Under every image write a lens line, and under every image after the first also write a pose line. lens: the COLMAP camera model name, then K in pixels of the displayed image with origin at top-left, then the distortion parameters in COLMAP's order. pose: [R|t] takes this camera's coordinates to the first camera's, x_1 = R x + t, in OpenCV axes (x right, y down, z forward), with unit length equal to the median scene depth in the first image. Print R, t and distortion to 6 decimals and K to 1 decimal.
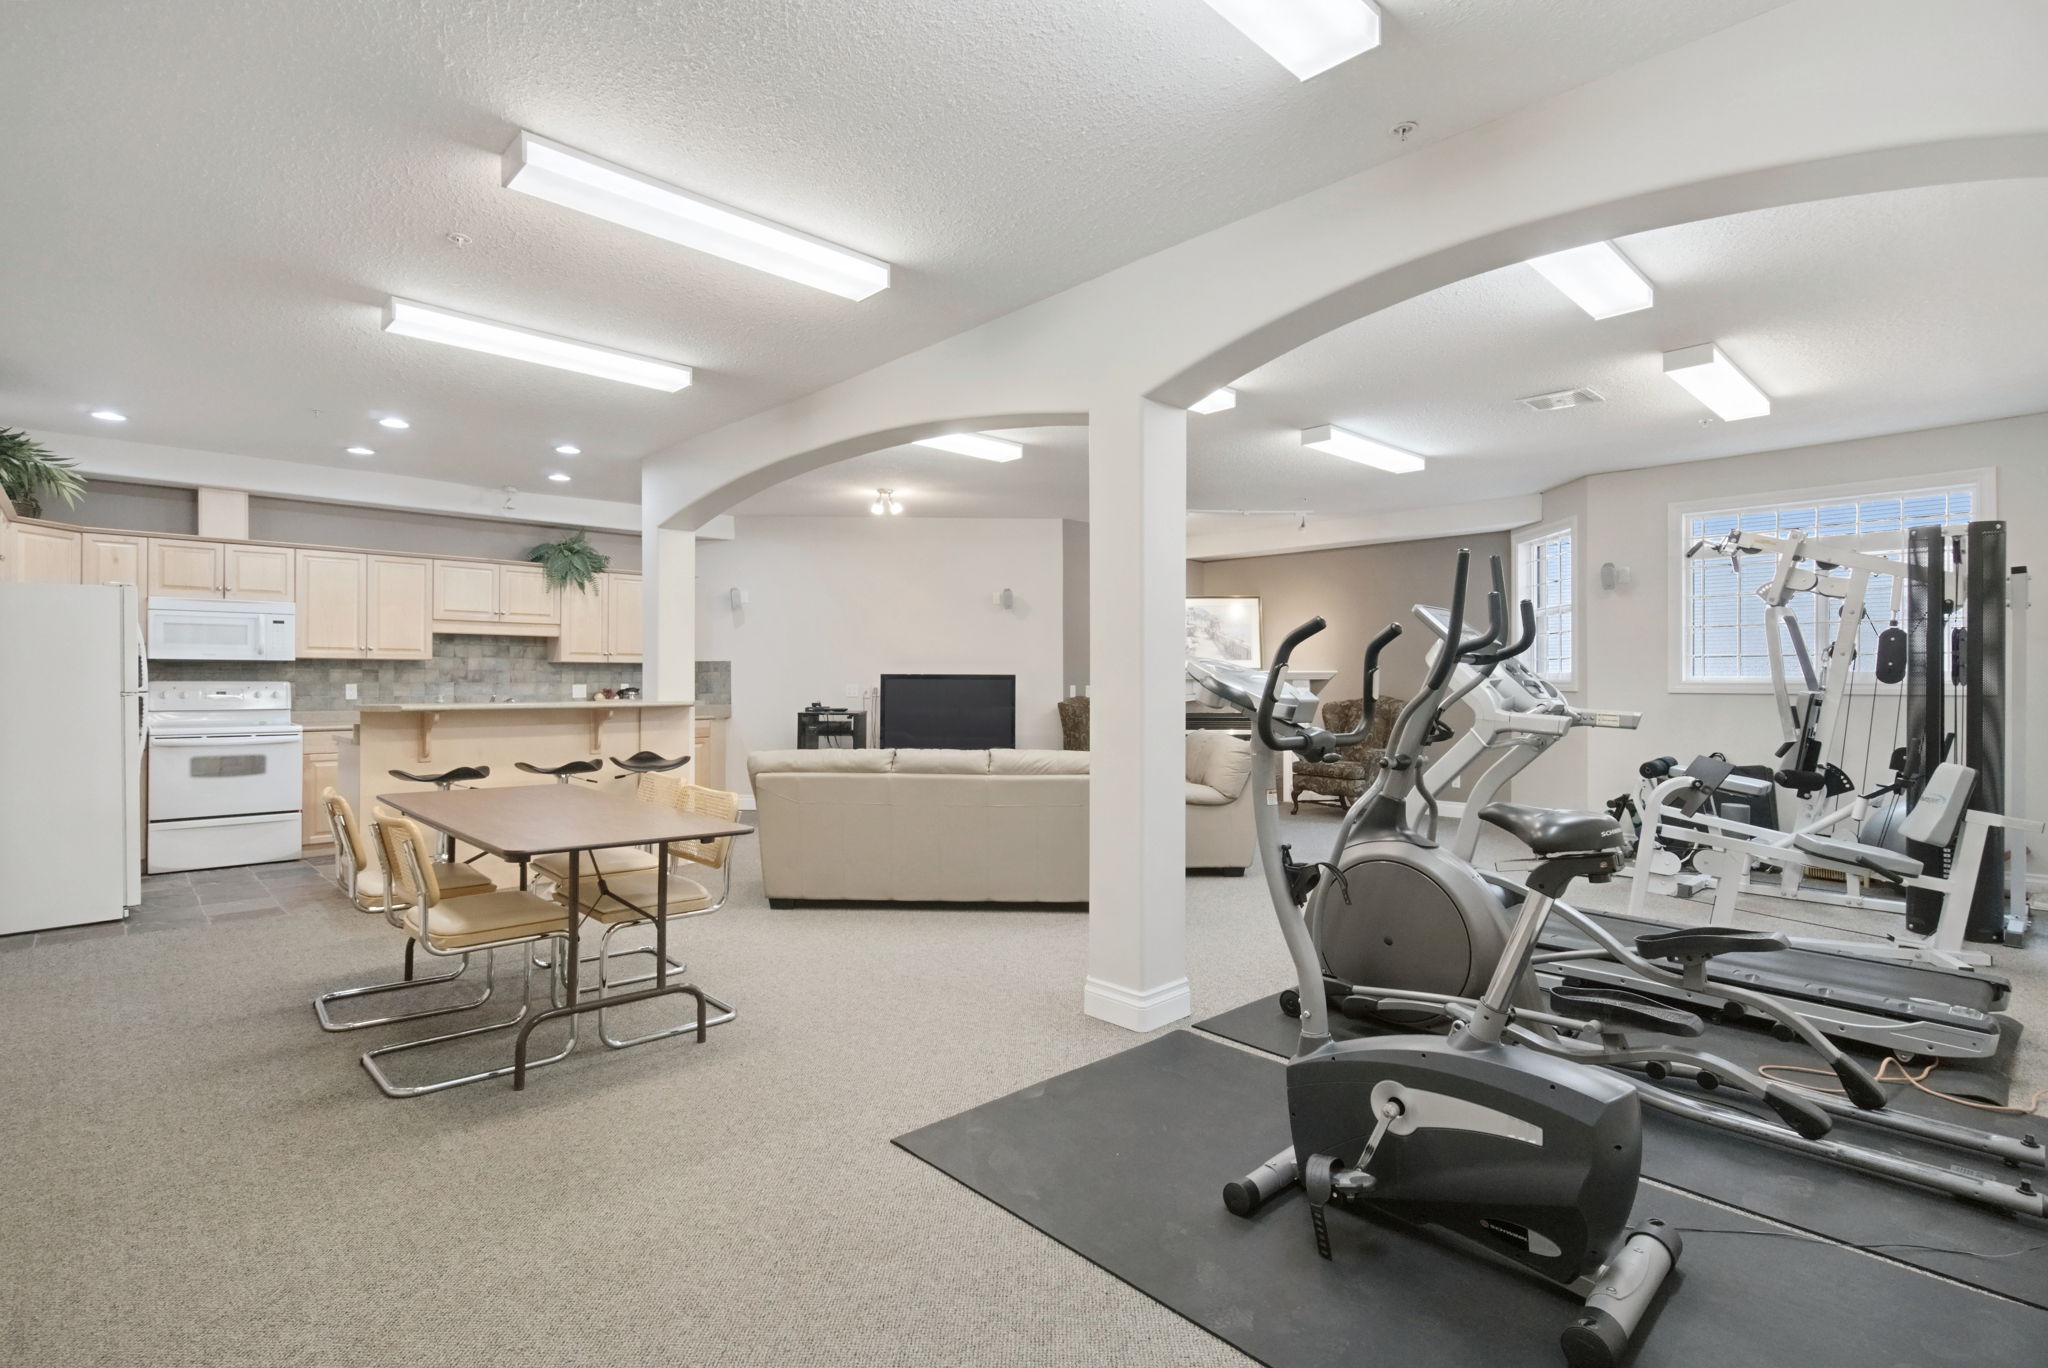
lens RADIAL K [[977.5, 0, 1024.0], [0, 977.5, 684.0], [0, 0, 1]] dist [0.000215, 0.000004]
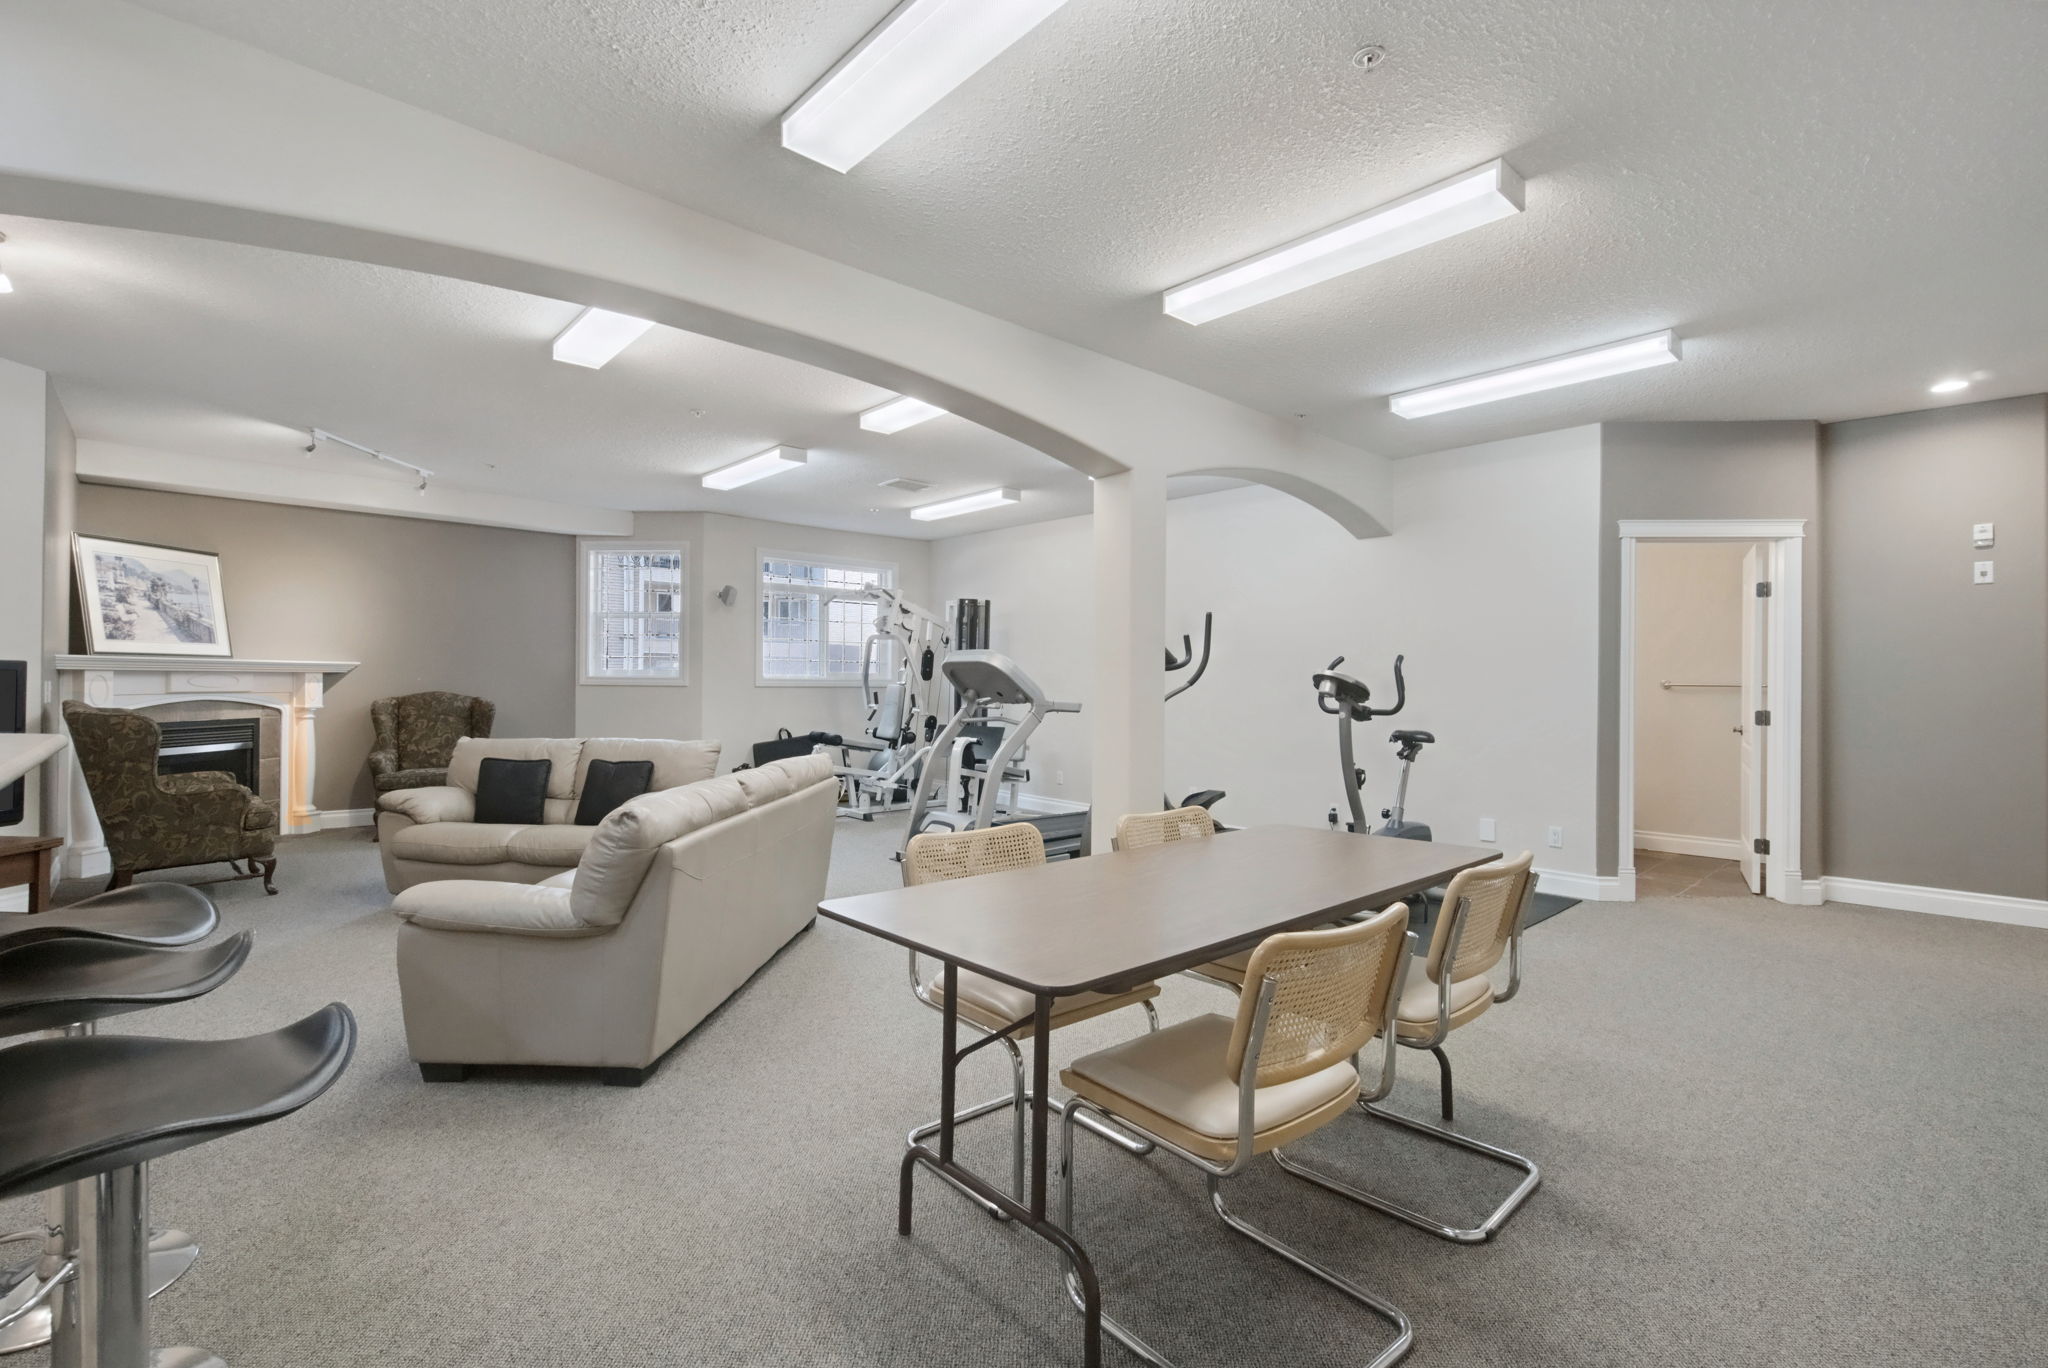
lens RADIAL K [[907.6, 0, 1015.8], [0, 907.6, 675.6], [0, 0, 1]] dist [-0.000706, -0.000097]
pose [[0.011906, 0.005293, 0.999915, -0.486380], [-0.004548, 0.999976, -0.005239, -0.000725], [-0.999919, -0.004485, 0.011930, 0.489192]]
